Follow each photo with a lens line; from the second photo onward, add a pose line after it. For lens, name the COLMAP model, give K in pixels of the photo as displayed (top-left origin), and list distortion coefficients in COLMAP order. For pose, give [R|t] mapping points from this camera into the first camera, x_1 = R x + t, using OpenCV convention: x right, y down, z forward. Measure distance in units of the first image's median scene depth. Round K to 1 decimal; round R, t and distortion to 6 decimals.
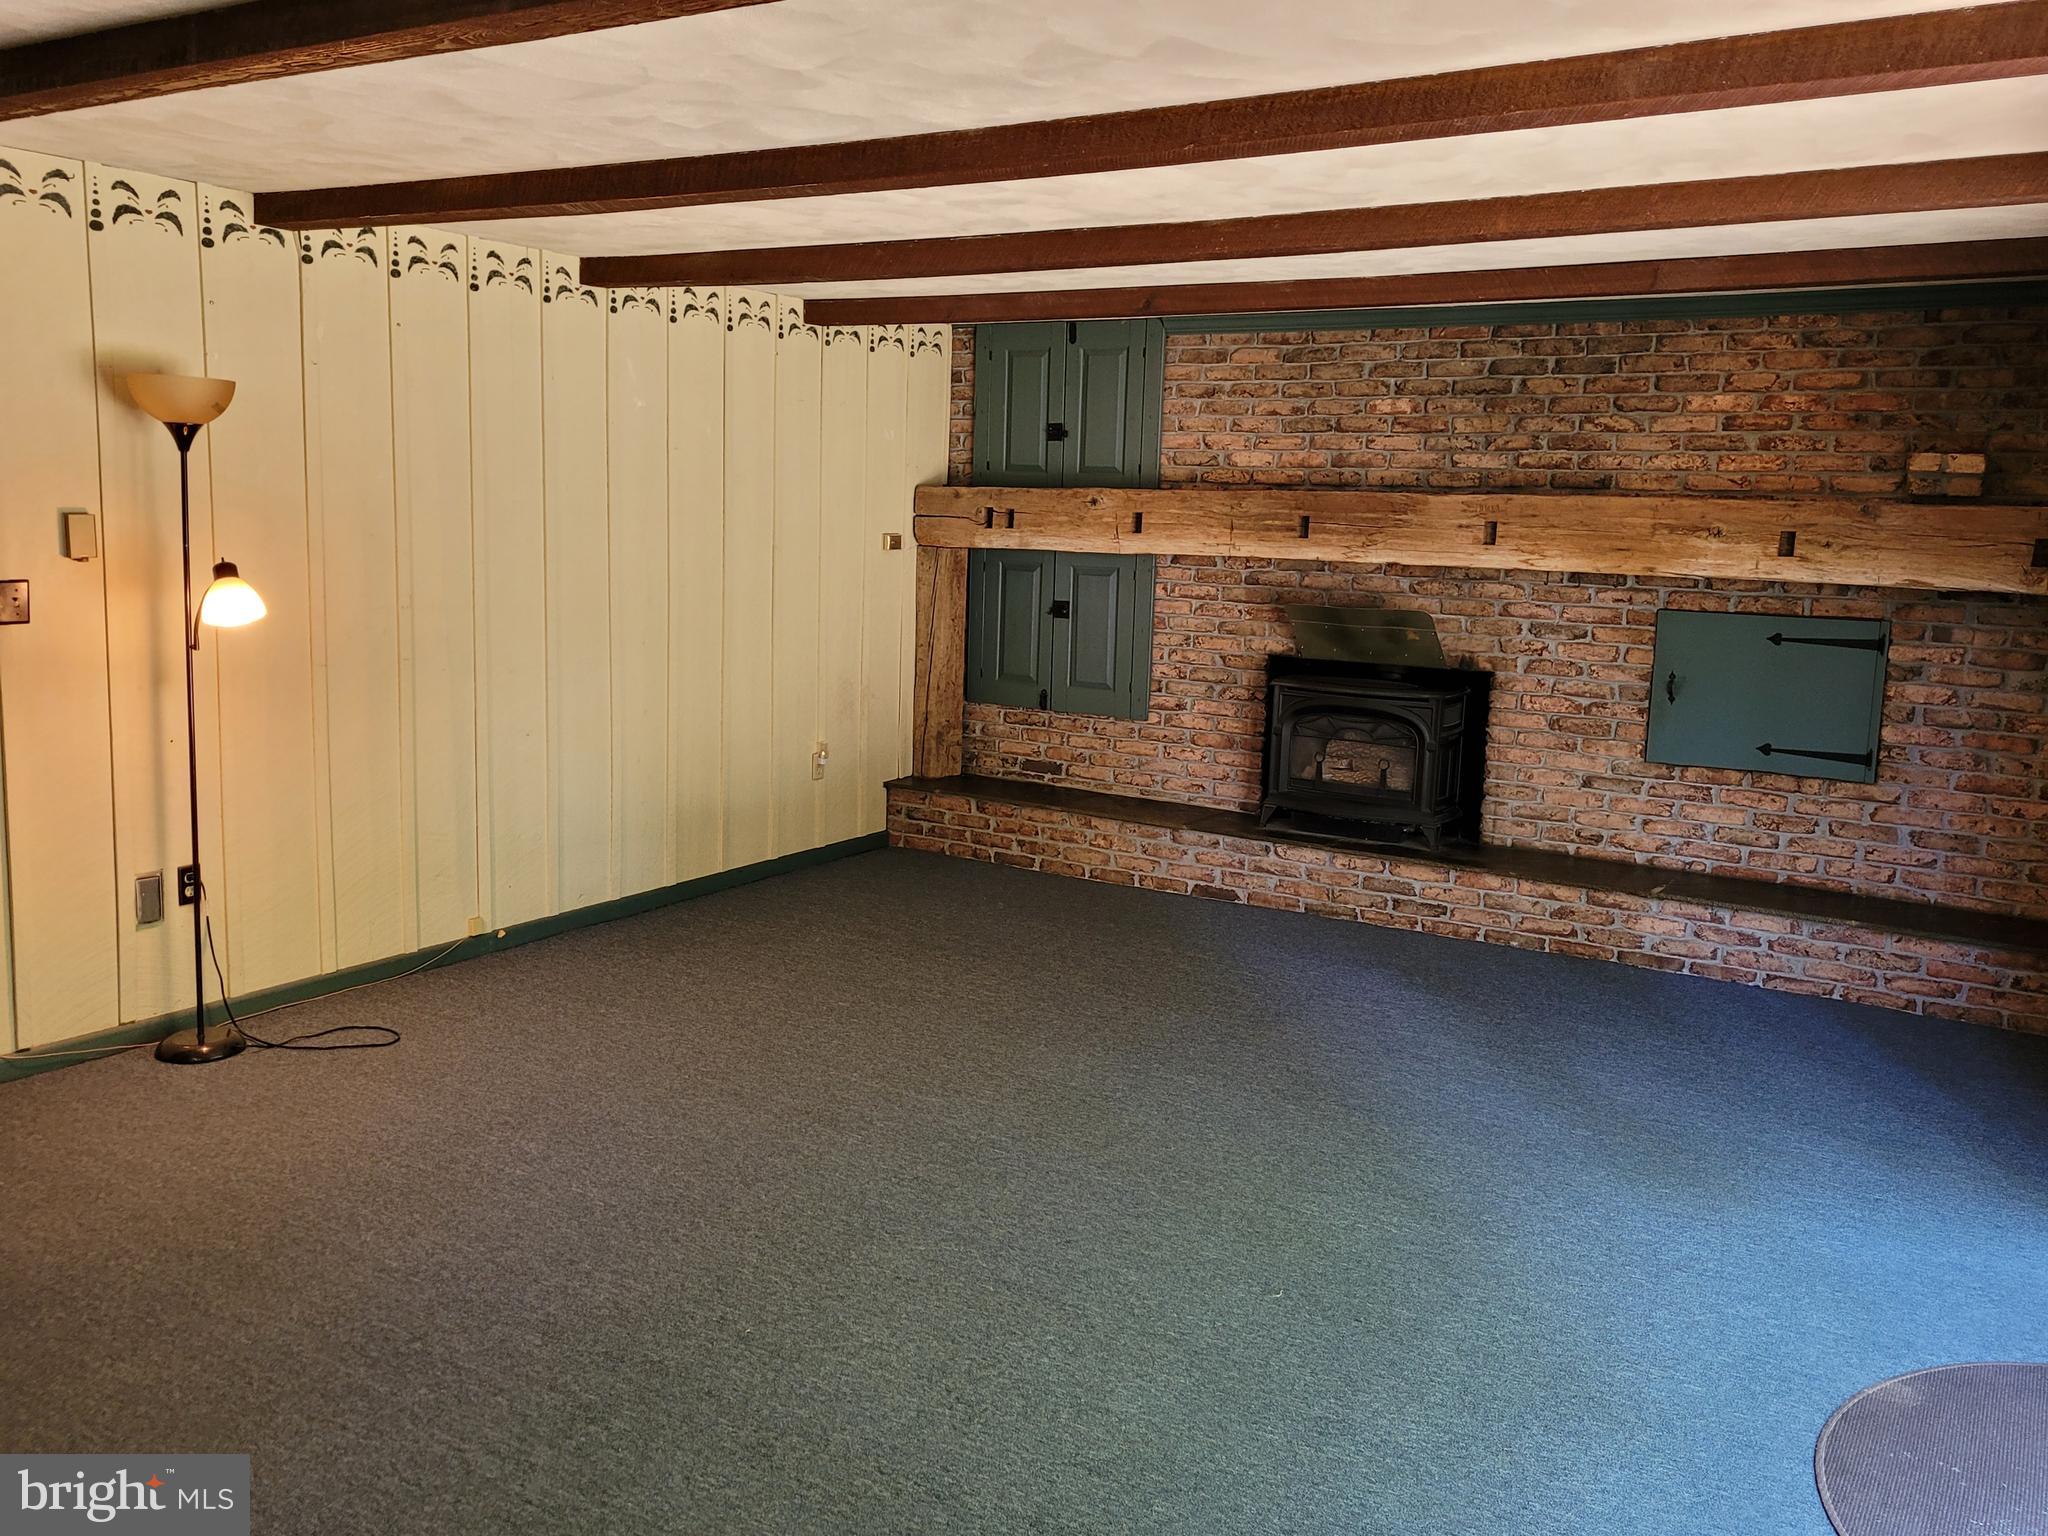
lens RADIAL K [[1680.2, 0, 1032.2], [0, 1680.2, 742.9], [0, 0, 1]] dist [0.061708, -0.038328]
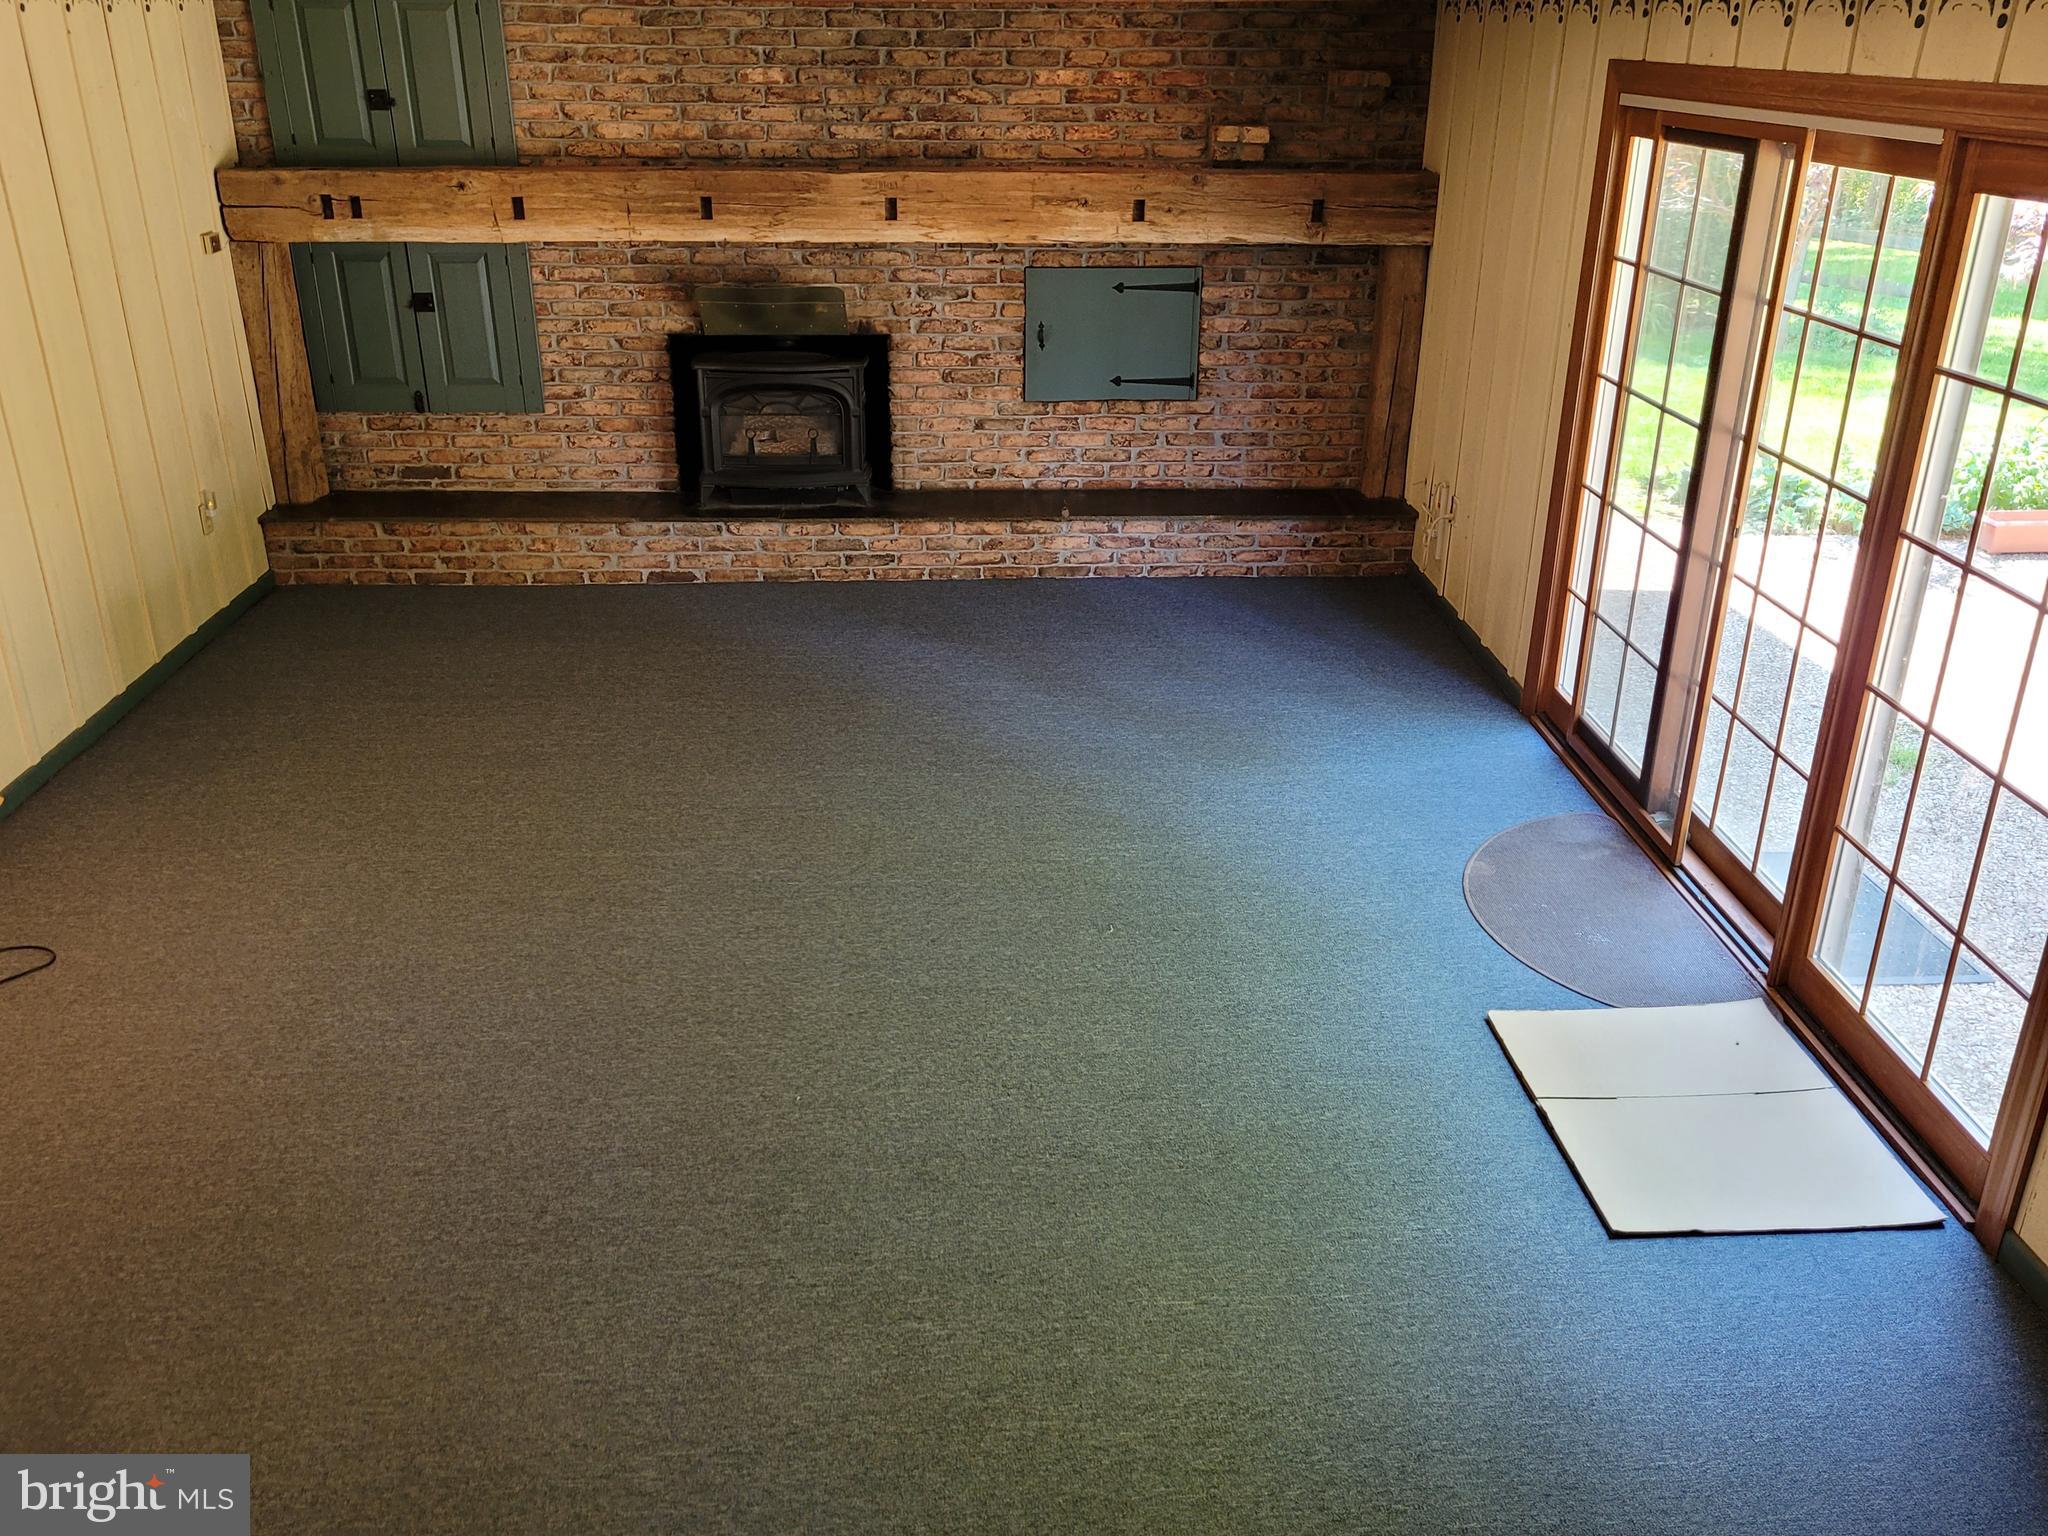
lens RADIAL K [[1680.2, 0, 1032.2], [0, 1680.2, 742.9], [0, 0, 1]] dist [0.061708, -0.038328]
pose [[0.823788, -0.245226, 0.511114, -0.297258], [0.098548, 0.949818, 0.296875, -0.113409], [-0.558267, -0.194193, 0.806615, 0.006718]]
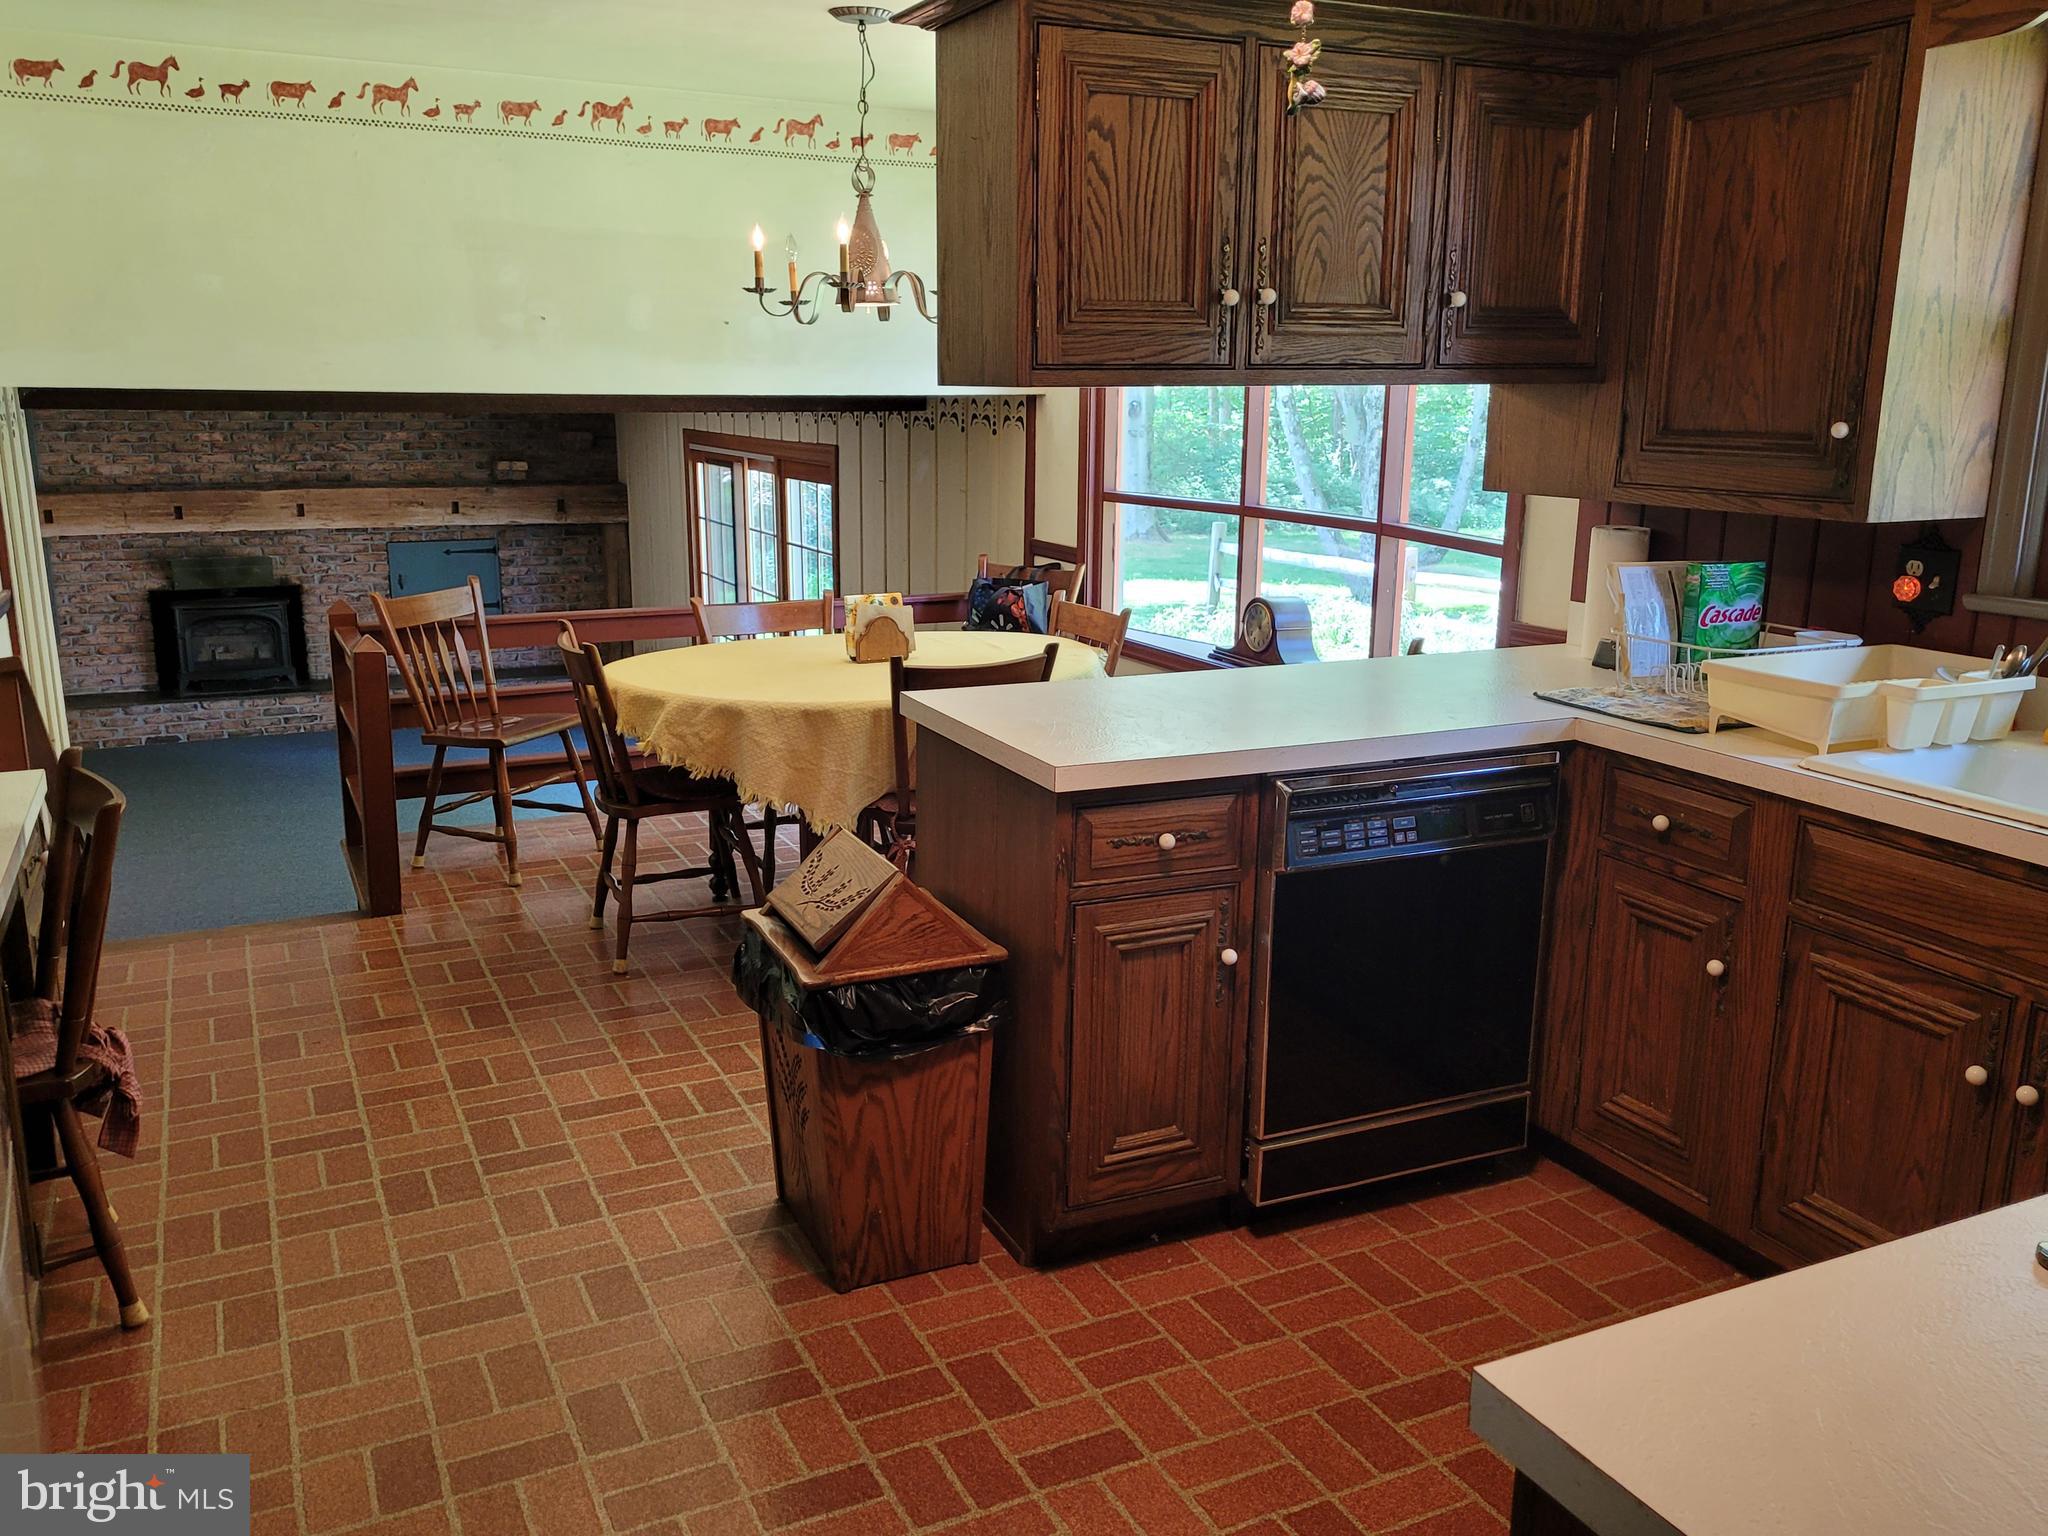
lens RADIAL K [[1647.9, 0, 1015.8], [0, 1647.9, 760.0], [0, 0, 1]] dist [0.037166, -0.004032]
pose [[0.539597, -0.214865, 0.814044, -0.849193], [0.129175, 0.976567, 0.172137, -0.070014], [-0.831955, 0.012269, 0.554708, -0.655442]]
